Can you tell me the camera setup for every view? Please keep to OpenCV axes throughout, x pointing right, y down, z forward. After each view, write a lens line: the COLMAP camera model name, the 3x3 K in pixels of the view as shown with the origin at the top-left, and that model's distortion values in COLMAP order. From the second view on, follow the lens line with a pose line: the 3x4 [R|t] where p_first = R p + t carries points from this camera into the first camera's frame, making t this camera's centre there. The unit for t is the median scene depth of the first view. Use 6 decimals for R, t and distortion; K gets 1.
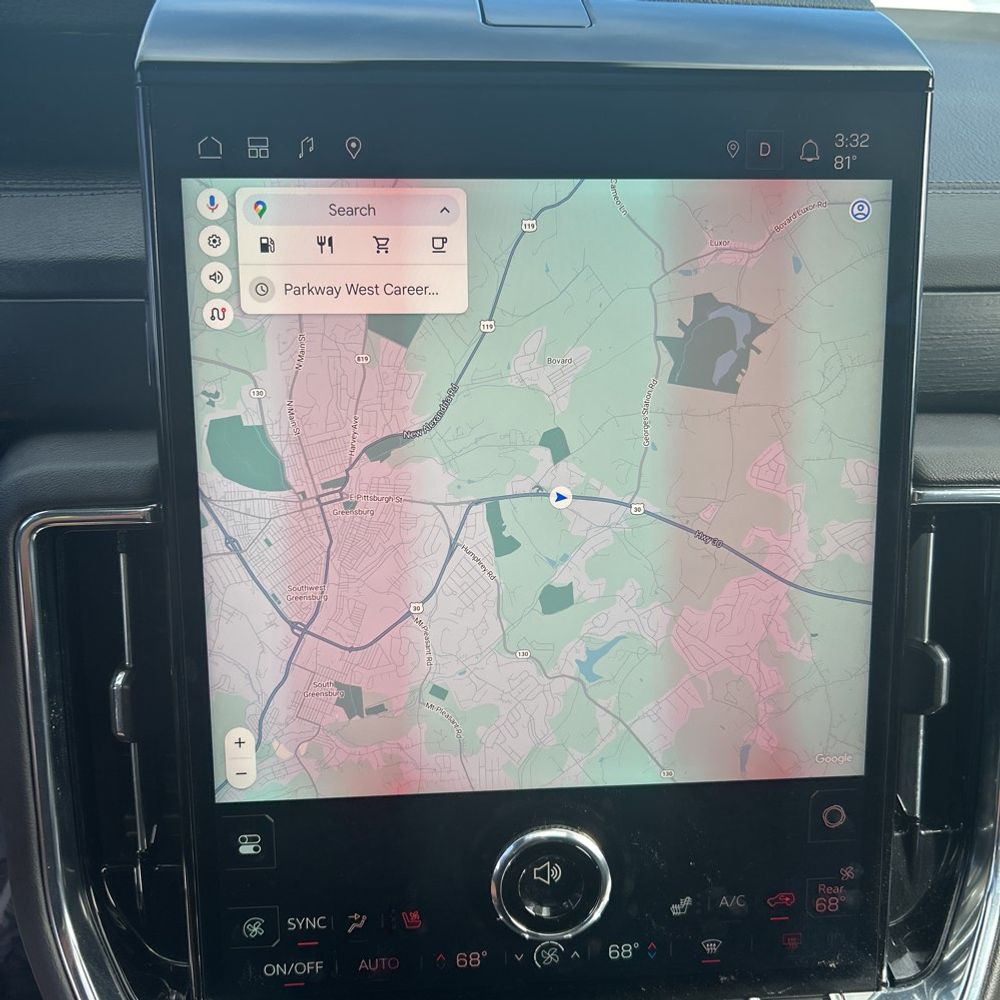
lens RADIAL K [[1023.3, 0, 494.9], [0, 1023.3, 507.6], [0, 0, 1]] dist [0.020580, 0.000000]
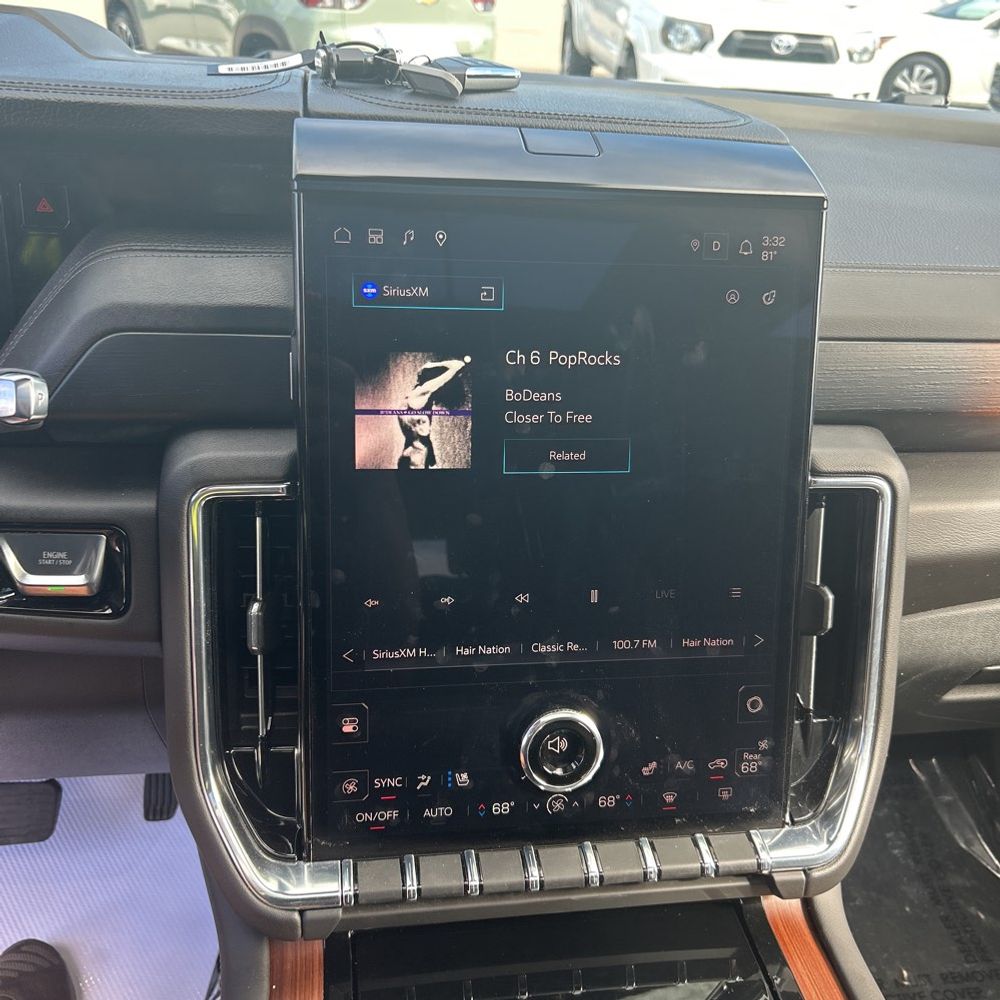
lens RADIAL K [[1023.3, 0, 505.3], [0, 1023.3, 494.3], [0, 0, 1]] dist [0.020580, 0.000000]
pose [[0.995367, 0.009615, 0.095663, -0.158417], [-0.010136, 0.999936, 0.004964, 0.003491], [-0.095609, -0.005910, 0.995401, -0.394666]]
